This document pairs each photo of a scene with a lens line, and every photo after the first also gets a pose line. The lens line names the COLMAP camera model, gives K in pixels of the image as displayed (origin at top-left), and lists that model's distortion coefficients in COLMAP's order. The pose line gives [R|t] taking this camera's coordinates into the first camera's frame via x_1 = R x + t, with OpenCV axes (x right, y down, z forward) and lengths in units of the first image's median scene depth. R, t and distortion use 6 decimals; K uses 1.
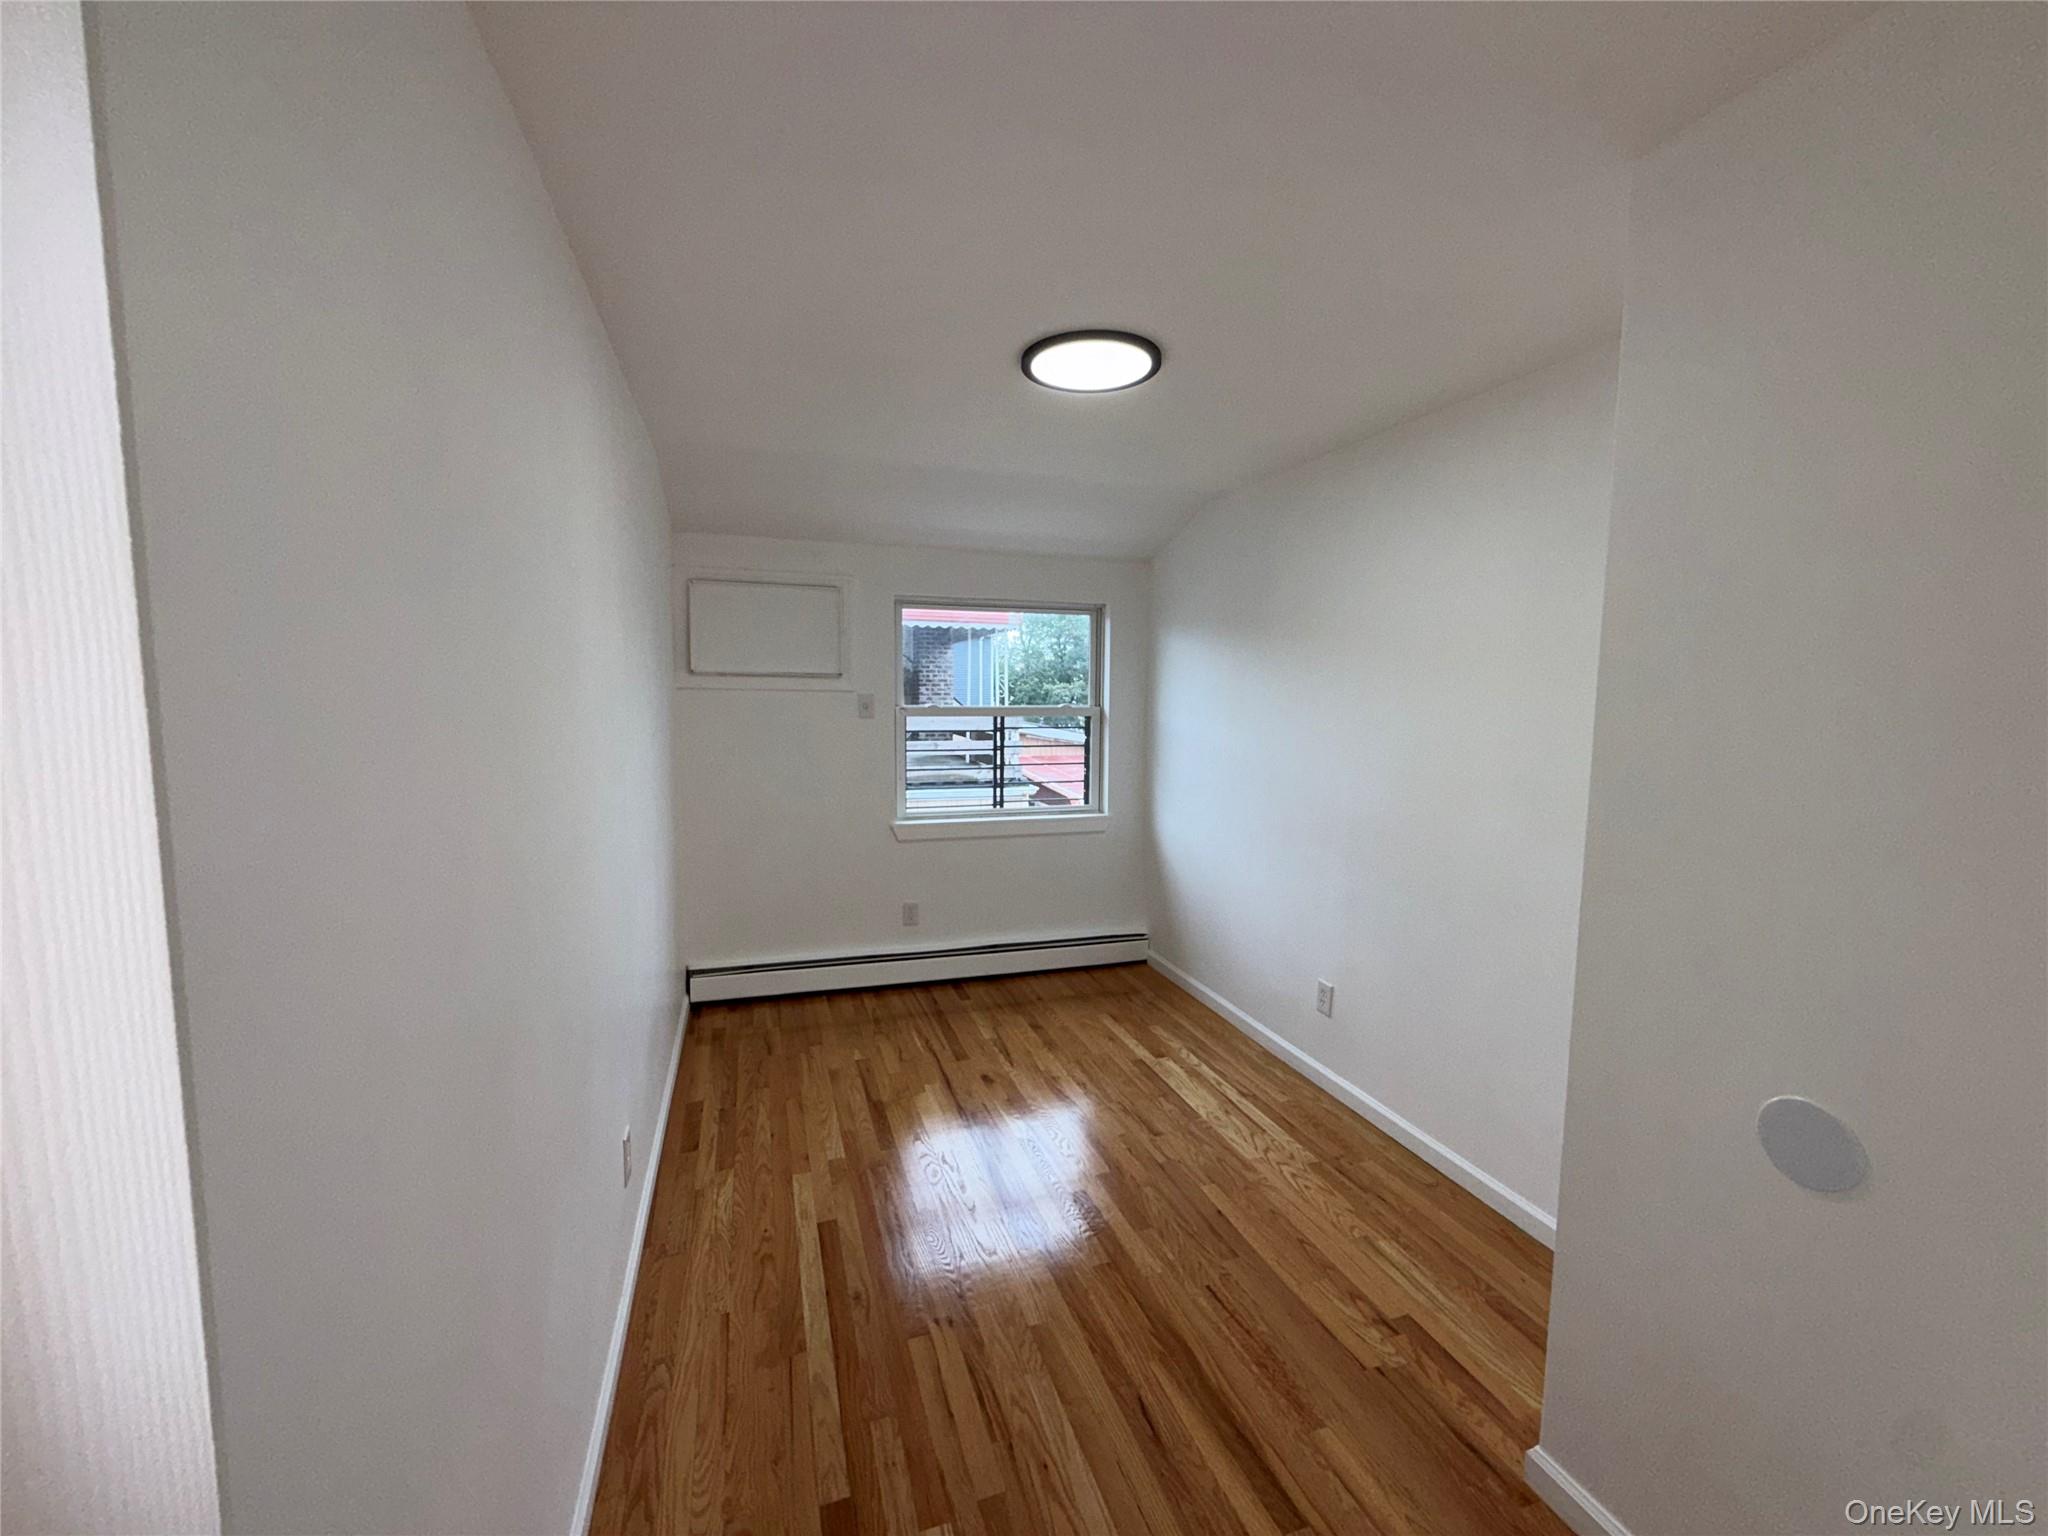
lens RADIAL K [[815.2, 0, 1018.3], [0, 815.2, 769.3], [0, 0, 1]] dist [-0.000222, 0.000043]
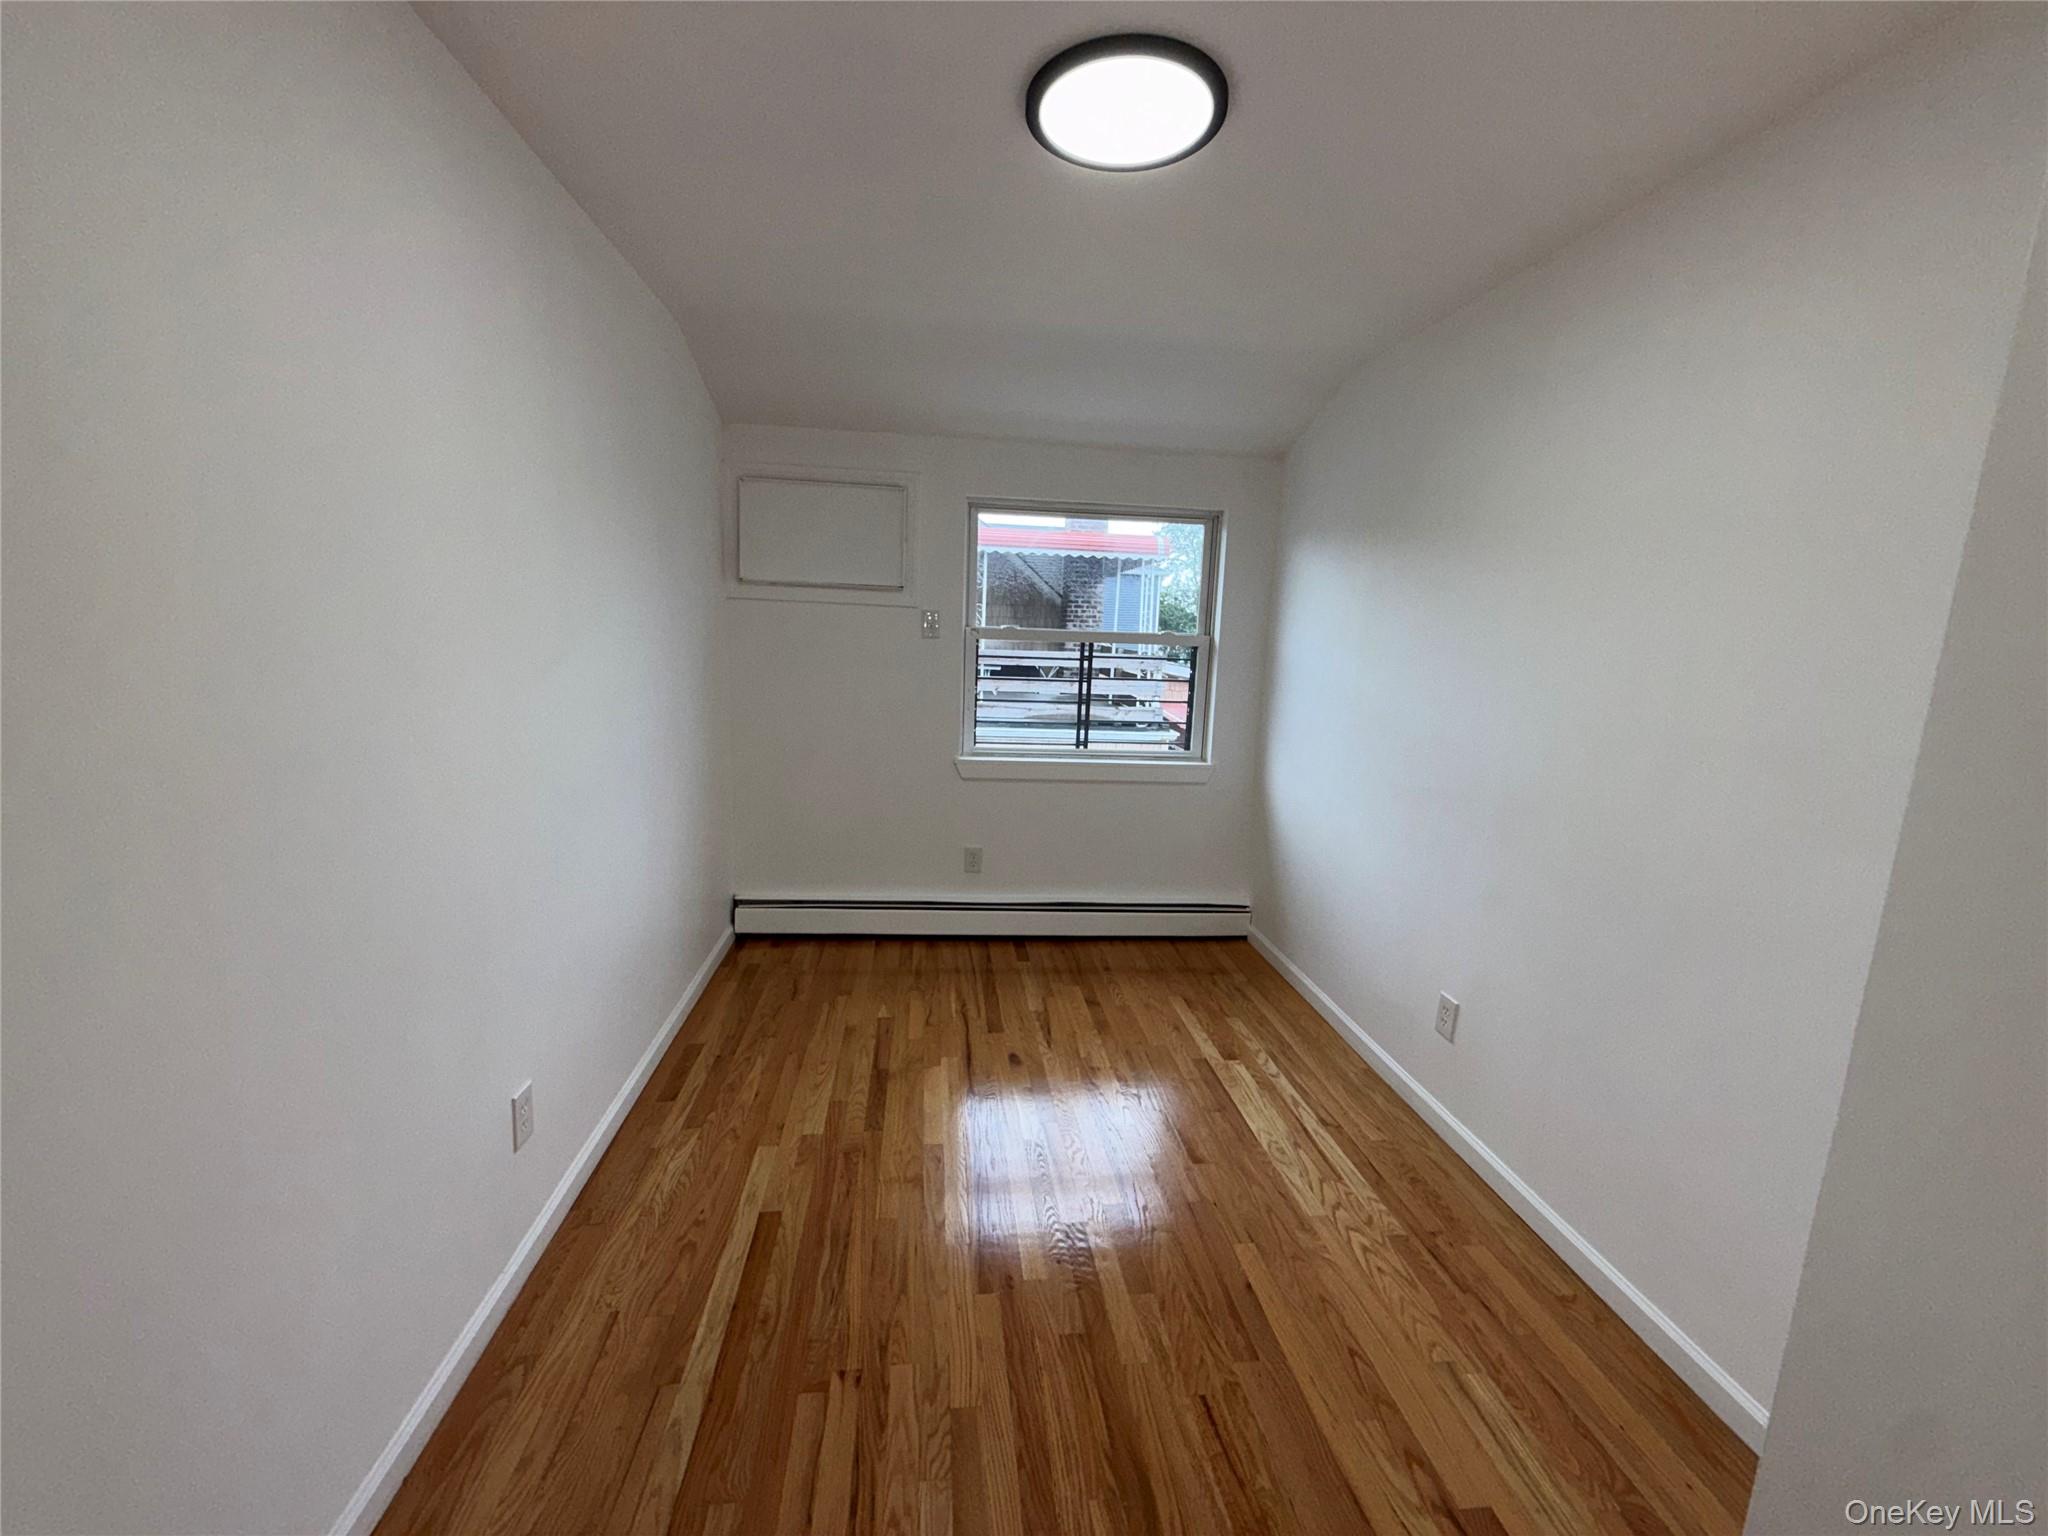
lens RADIAL K [[815.2, 0, 1018.3], [0, 815.2, 769.3], [0, 0, 1]] dist [-0.000222, 0.000043]
pose [[0.977833, 0.062590, -0.199813, 0.114429], [-0.048602, 0.996061, 0.074167, 0.010904], [0.203668, -0.062812, 0.977023, 0.174812]]
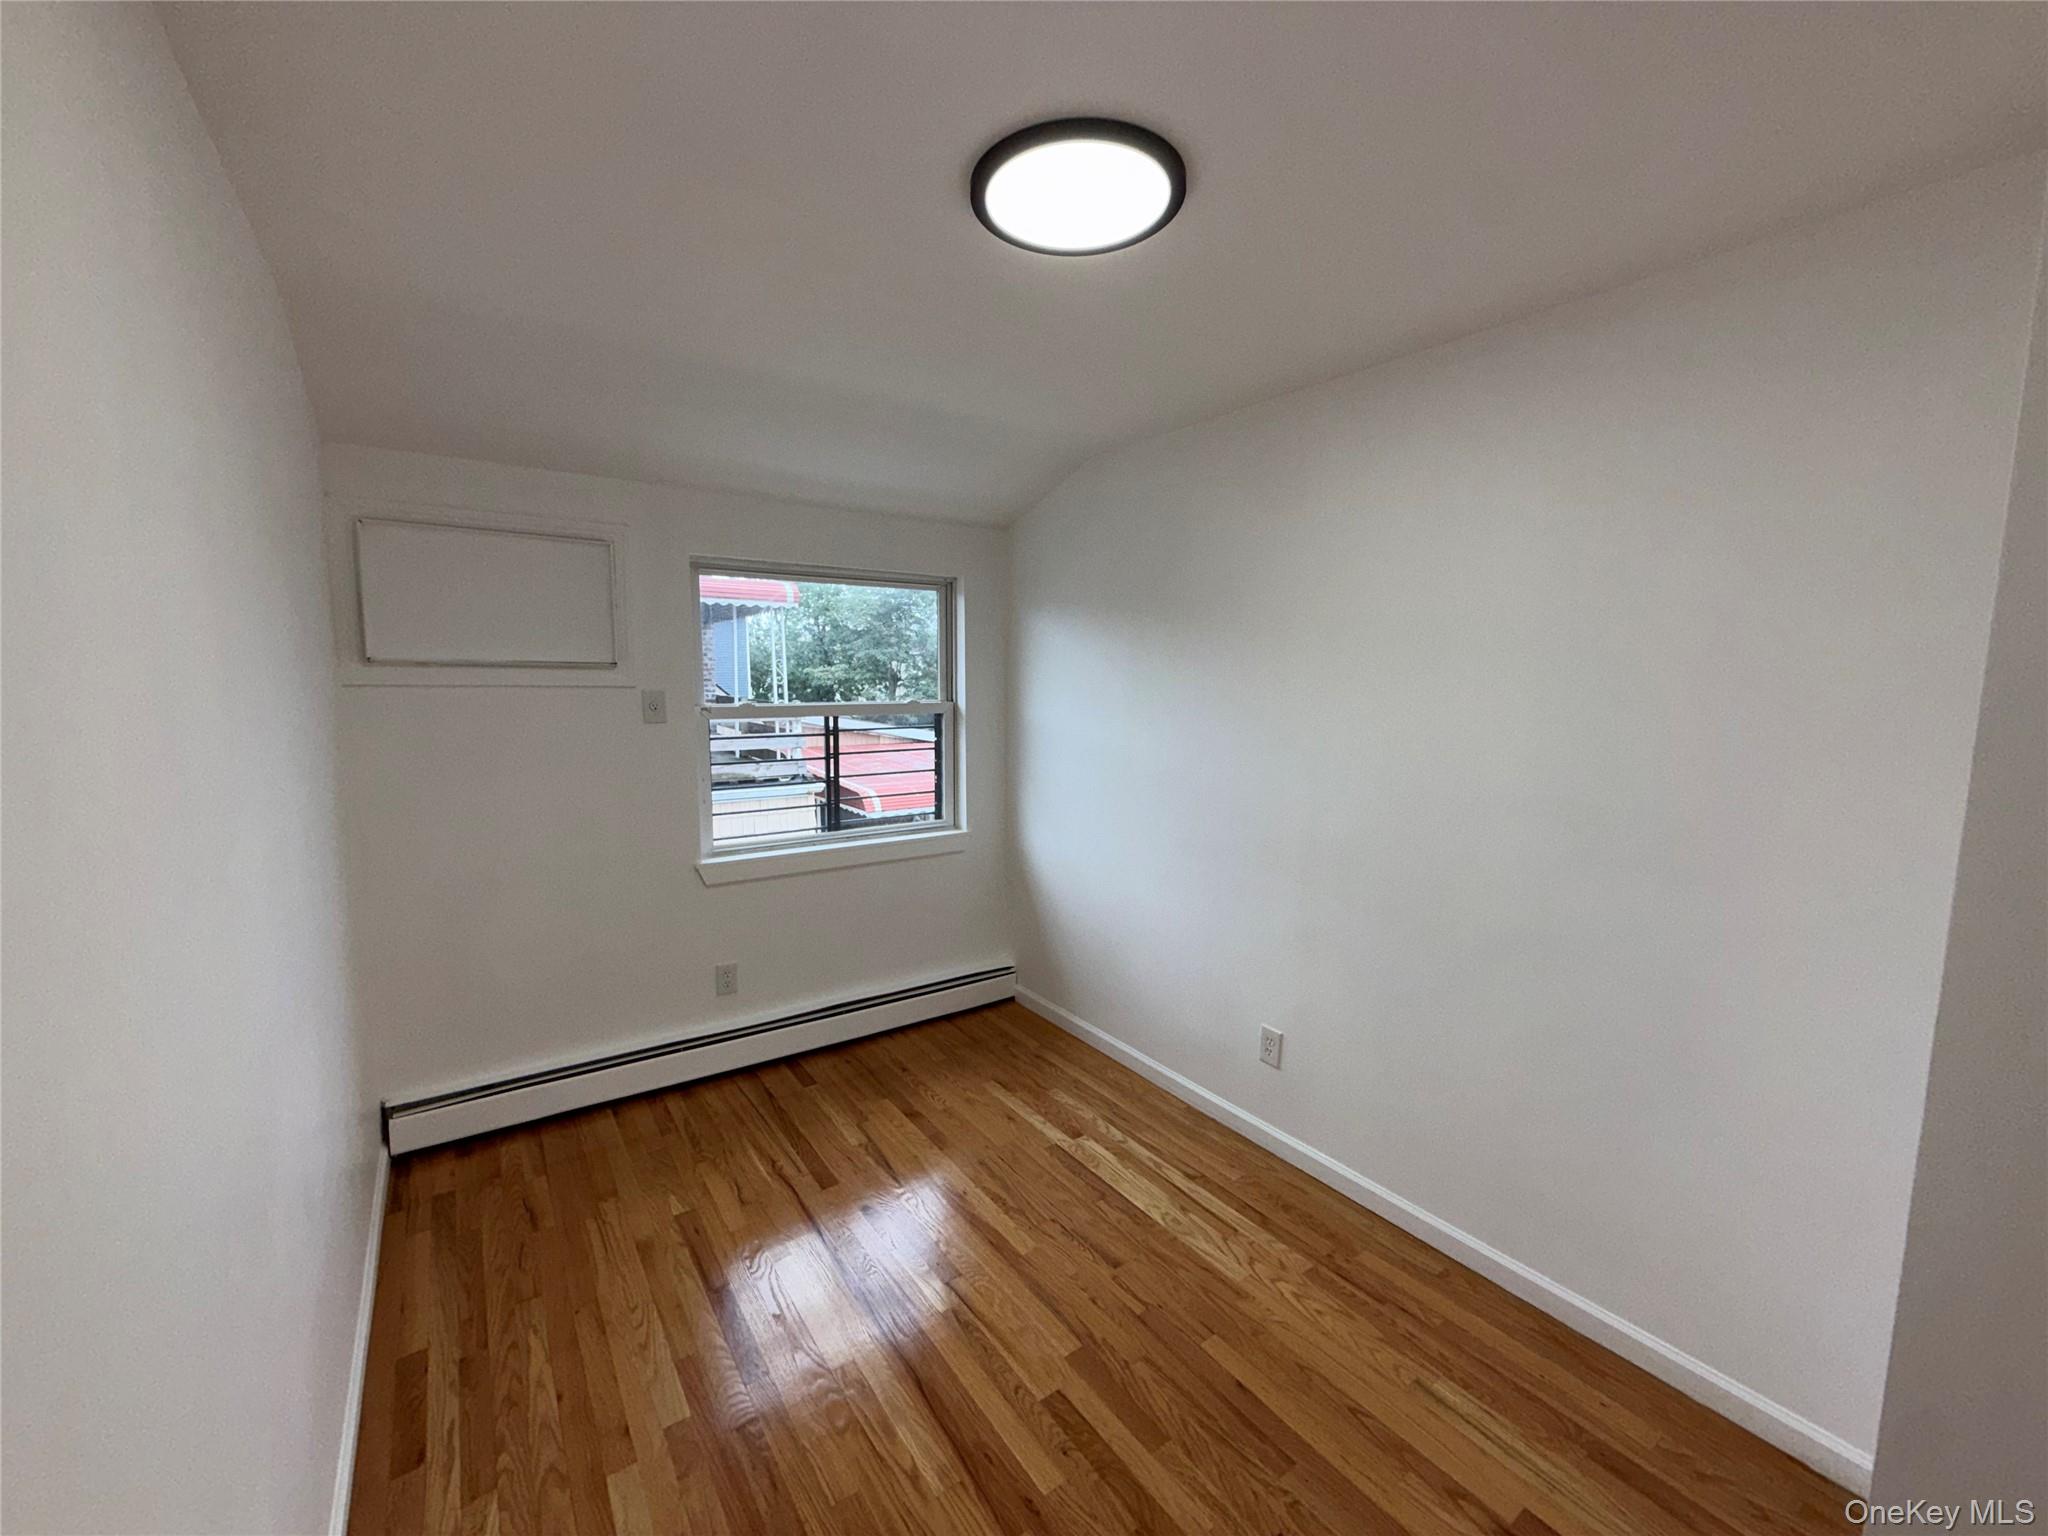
lens RADIAL K [[815.2, 0, 1018.3], [0, 815.2, 769.3], [0, 0, 1]] dist [-0.000222, 0.000043]
pose [[0.957011, -0.037128, 0.287665, -0.105284], [0.030983, 0.999185, 0.025884, -0.037145], [-0.288391, -0.015859, 0.957381, 0.251852]]
